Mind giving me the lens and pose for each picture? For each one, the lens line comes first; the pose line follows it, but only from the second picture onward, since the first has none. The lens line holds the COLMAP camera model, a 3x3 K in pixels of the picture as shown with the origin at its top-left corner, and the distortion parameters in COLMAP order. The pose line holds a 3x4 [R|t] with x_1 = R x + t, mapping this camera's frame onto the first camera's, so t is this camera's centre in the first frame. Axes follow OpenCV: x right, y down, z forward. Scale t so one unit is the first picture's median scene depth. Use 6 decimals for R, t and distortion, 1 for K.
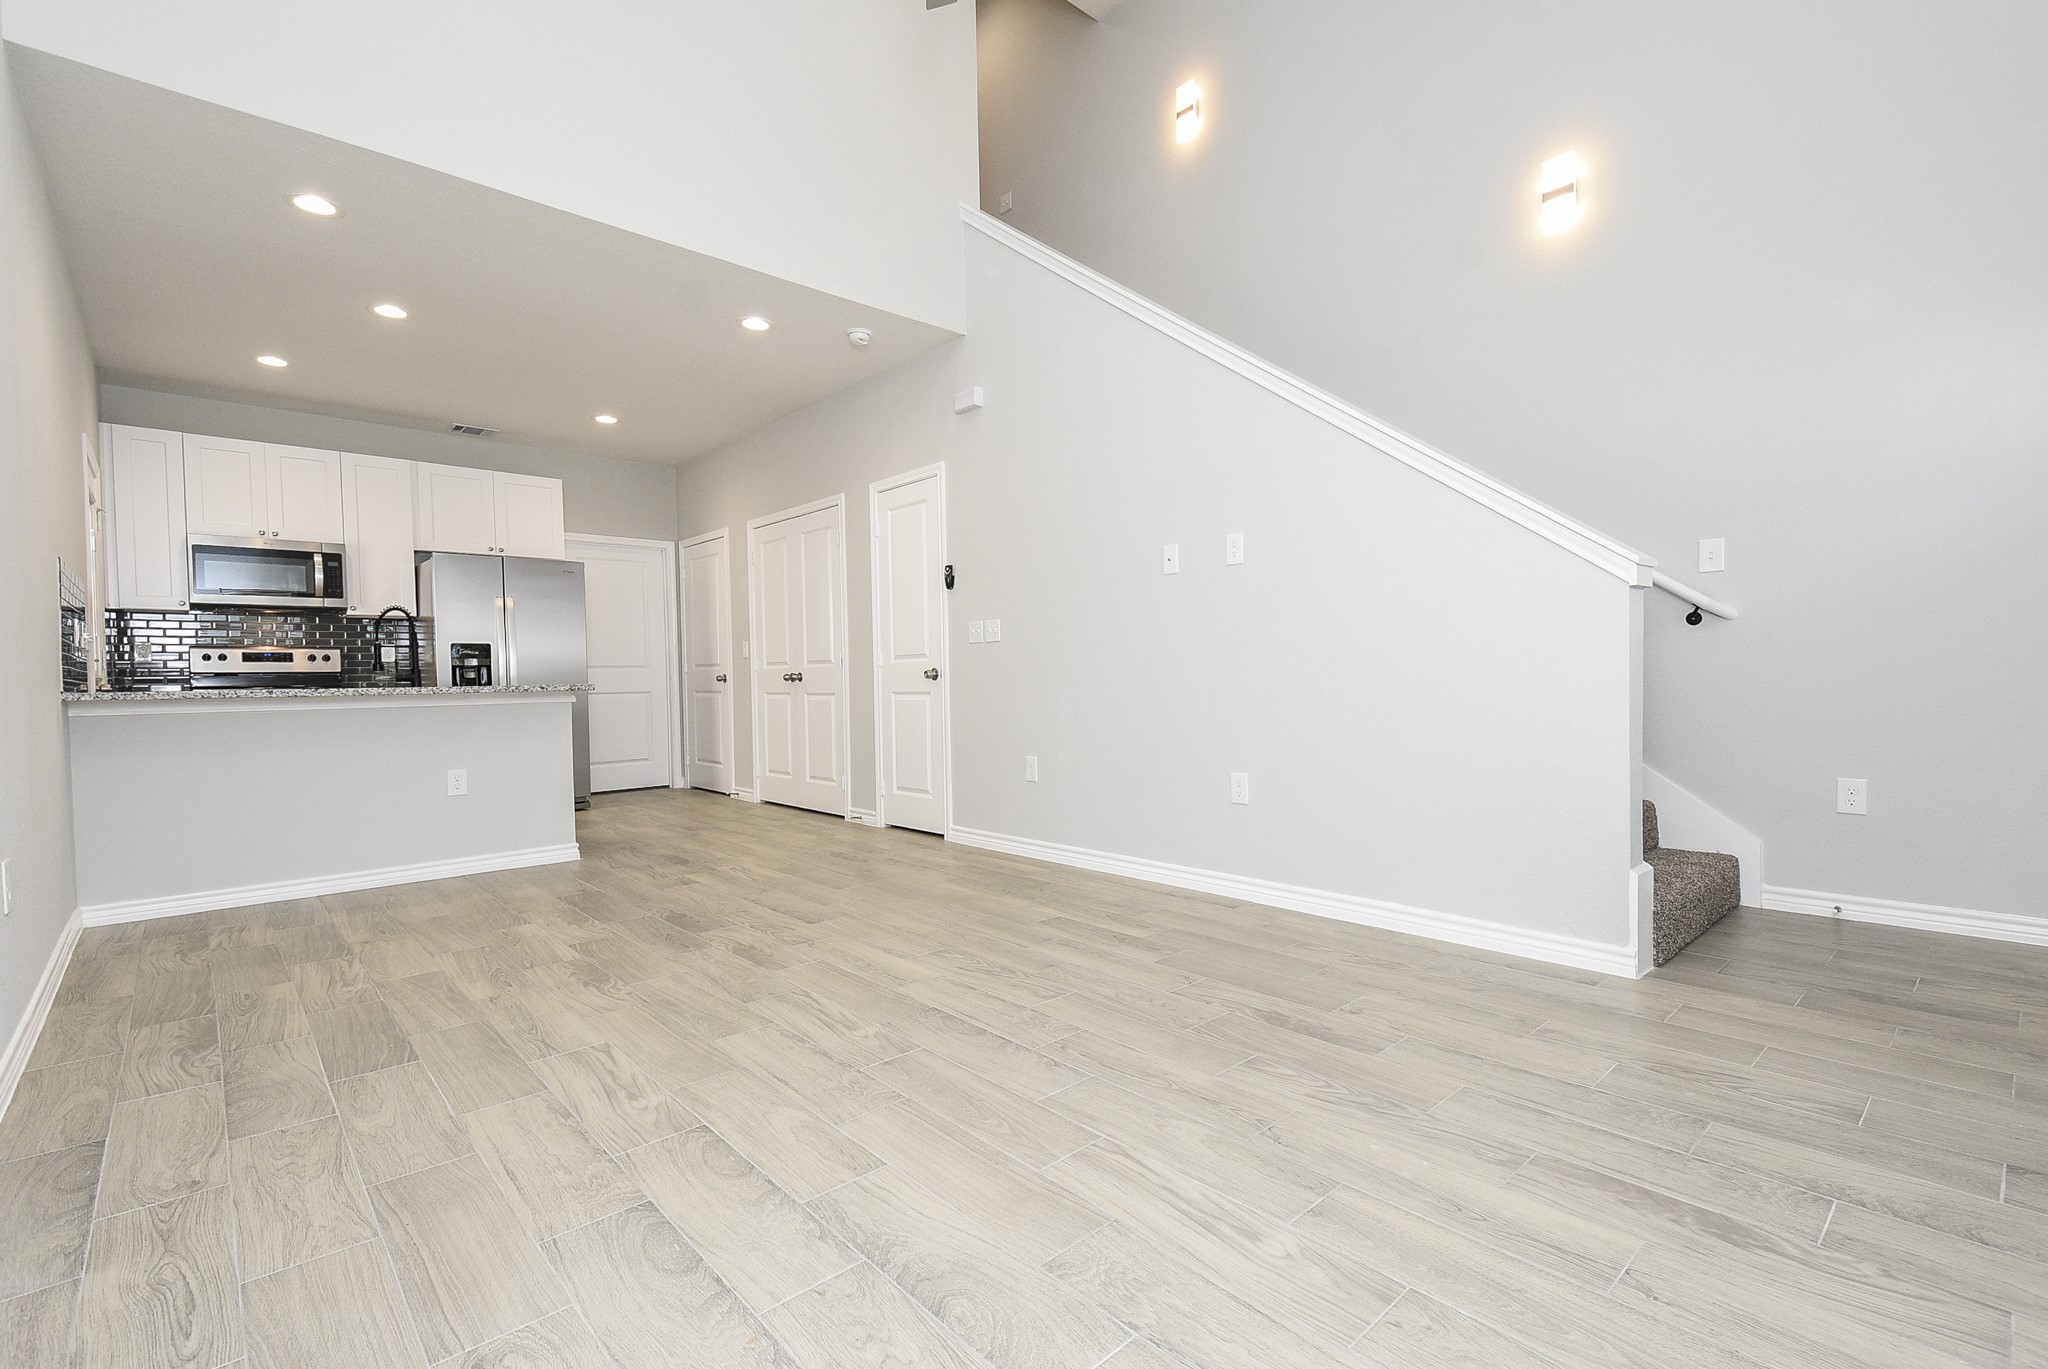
lens RADIAL K [[898.9, 0, 1016.8], [0, 898.9, 701.1], [0, 0, 1]] dist [0.010087, -0.006160]
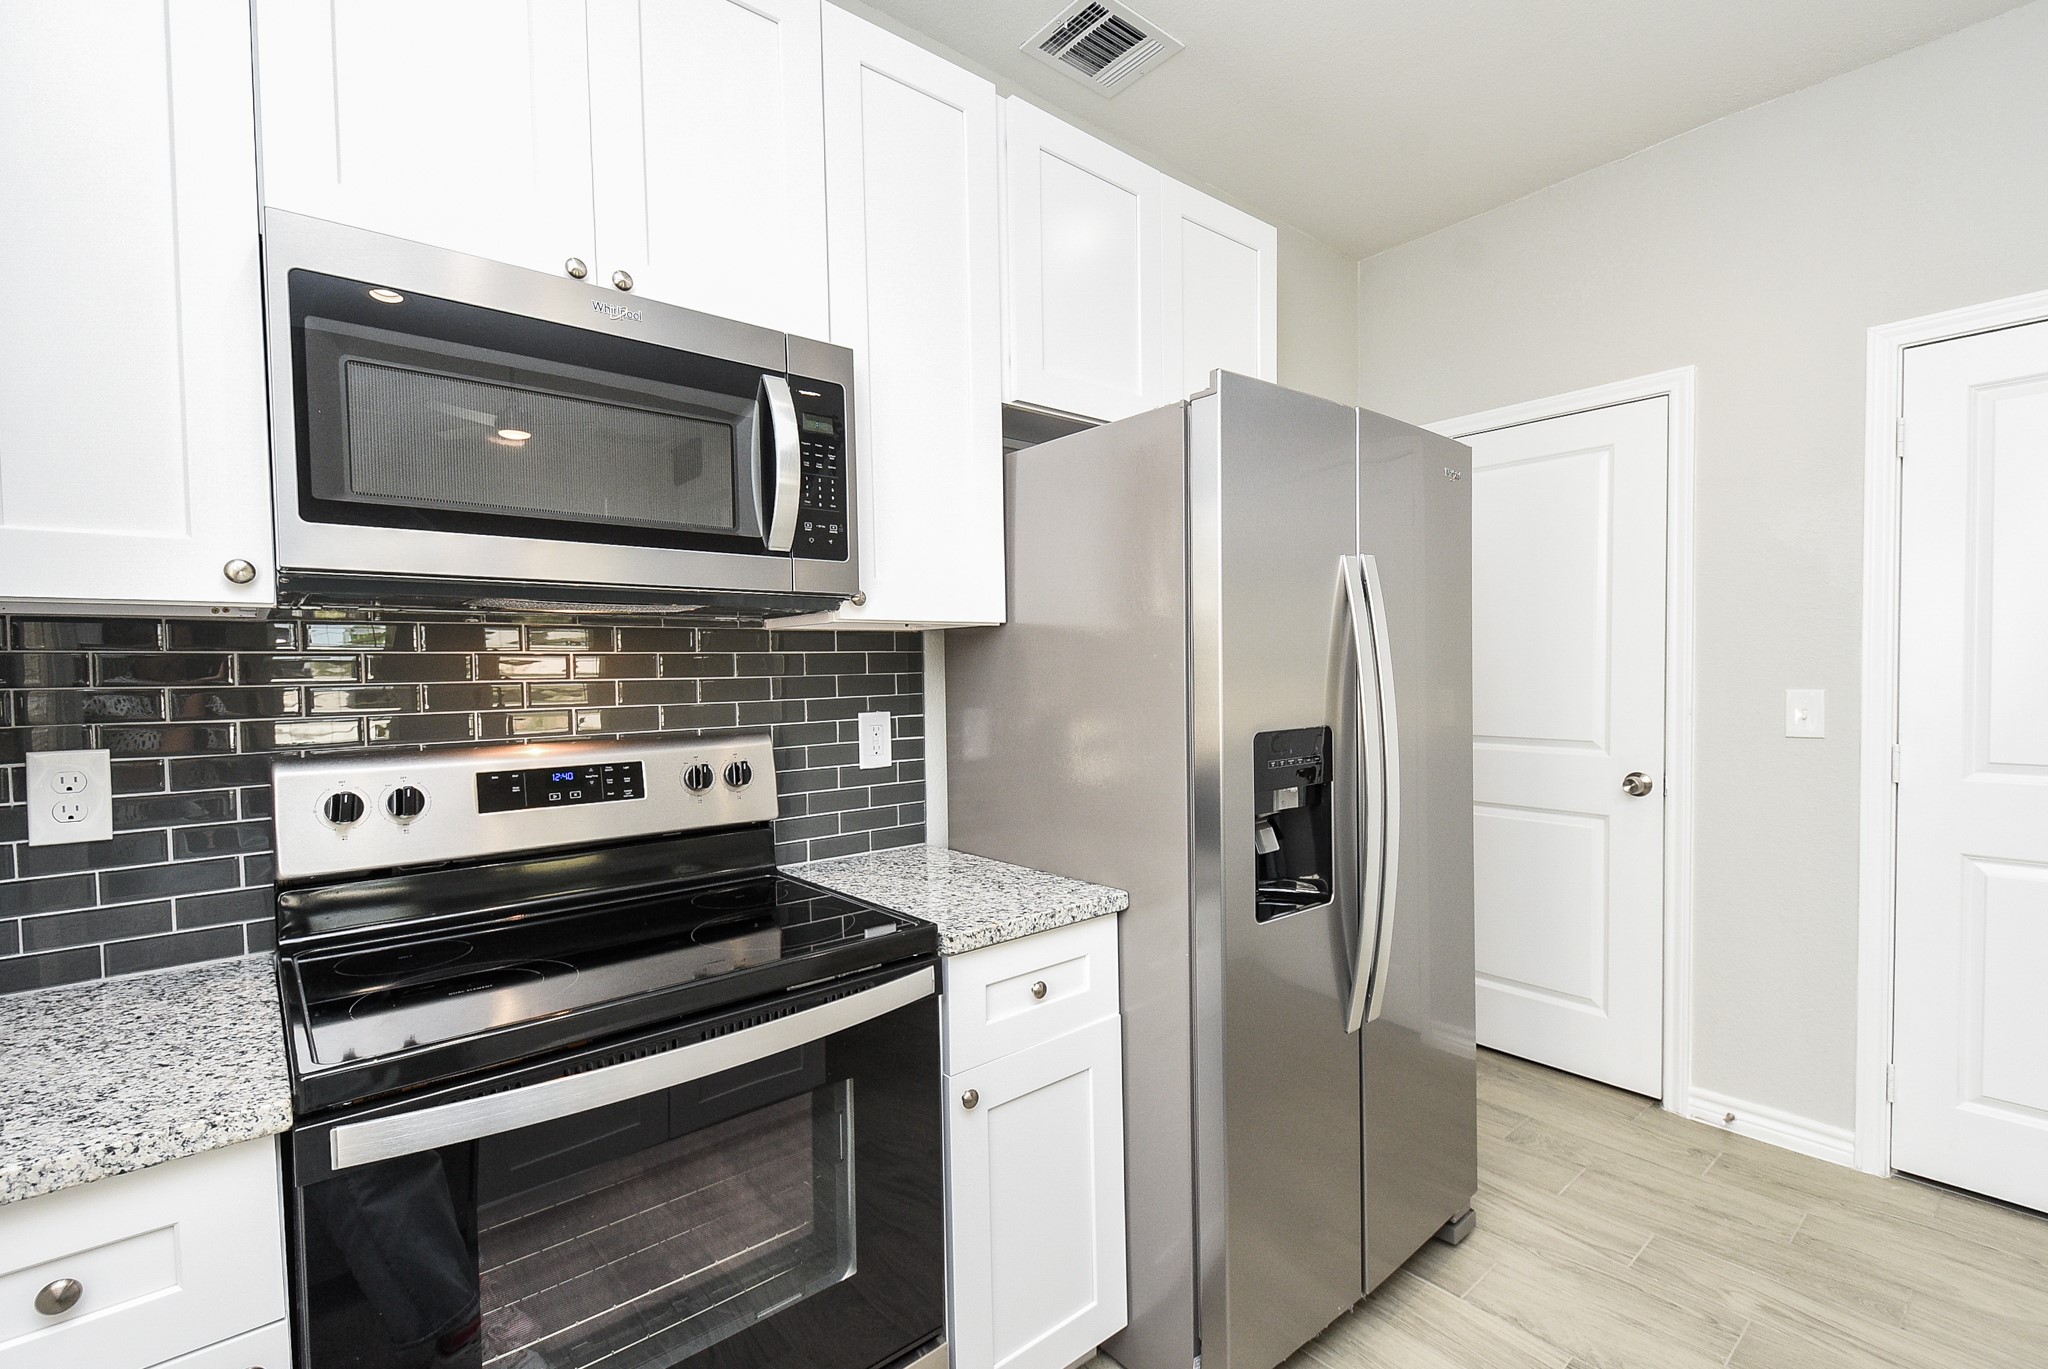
lens RADIAL K [[898.9, 0, 1036.5], [0, 898.9, 695.5], [0, 0, 1]] dist [0.010087, -0.006160]
pose [[0.999360, -0.000120, -0.035759, -0.663647], [0.000544, 0.999930, 0.011860, -0.076332], [0.035755, -0.011872, 0.999290, 0.721127]]
